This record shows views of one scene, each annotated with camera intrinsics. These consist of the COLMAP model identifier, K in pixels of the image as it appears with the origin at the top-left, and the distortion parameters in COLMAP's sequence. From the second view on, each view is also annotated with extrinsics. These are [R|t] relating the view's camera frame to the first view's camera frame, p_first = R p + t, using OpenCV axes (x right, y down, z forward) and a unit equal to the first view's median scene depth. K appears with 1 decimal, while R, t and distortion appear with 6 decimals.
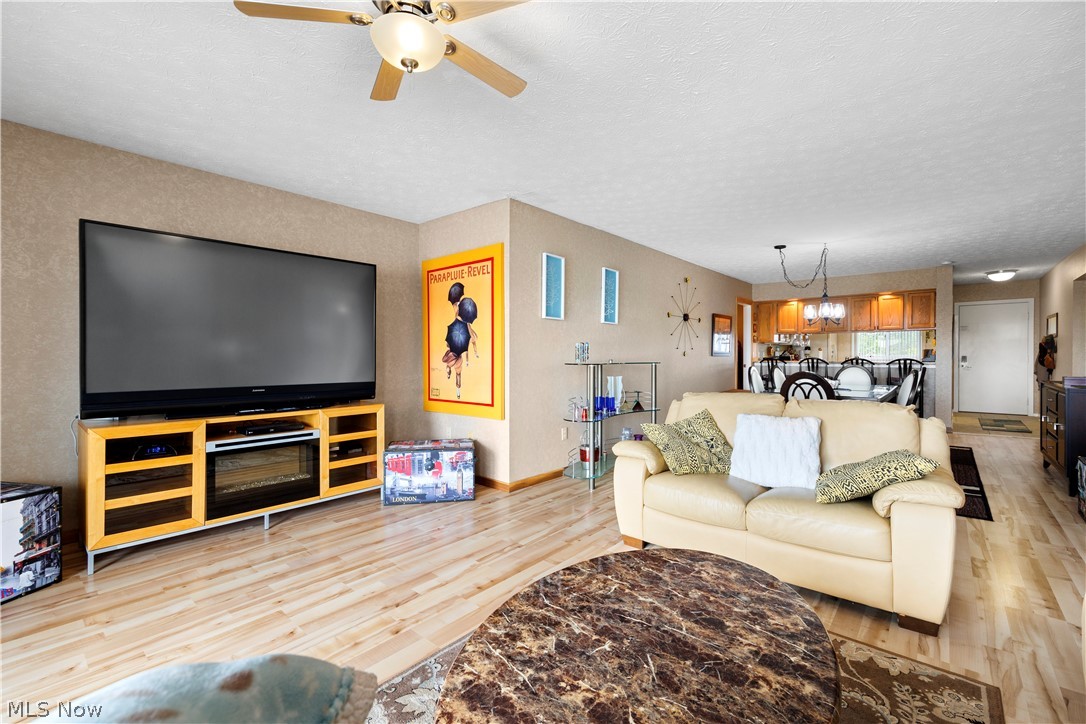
lens RADIAL K [[461.5, 0, 549.4], [0, 461.5, 357.5], [0, 0, 1]] dist [-0.000999, -0.000143]
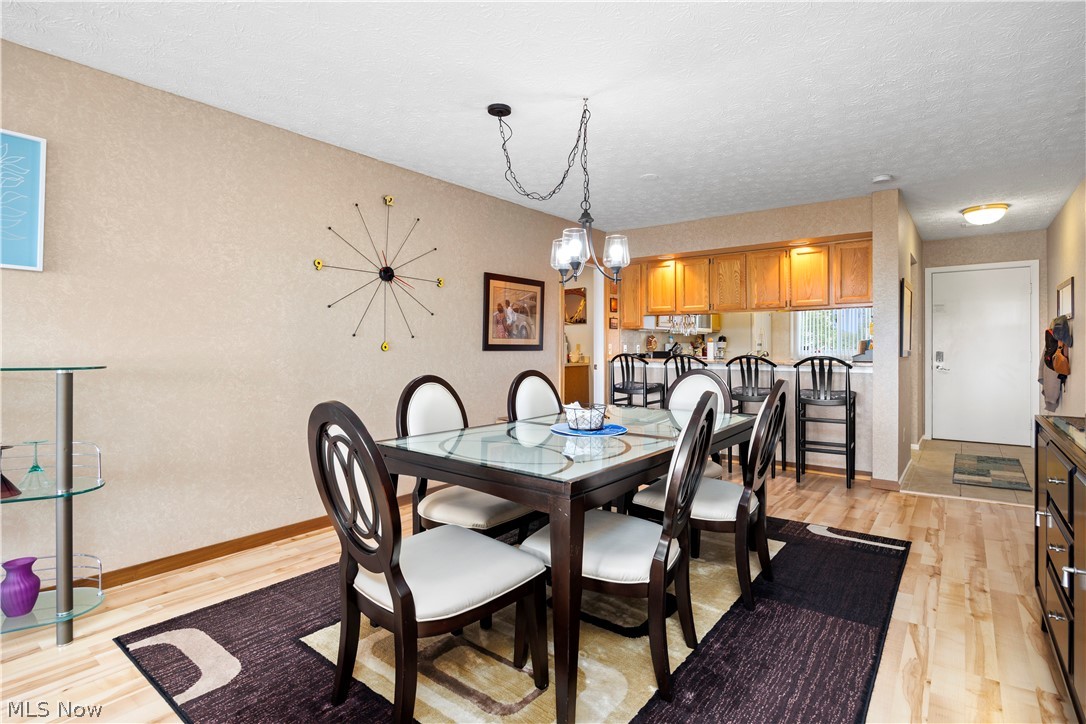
lens RADIAL K [[526.1, 0, 568.5], [0, 526.1, 345.4], [0, 0, 1]] dist [-0.011299, -0.000018]
pose [[0.998061, 0.003942, 0.062121, 0.414991], [-0.003261, 0.999933, -0.011062, -0.002965], [-0.062161, 0.010838, 0.998007, 0.375259]]
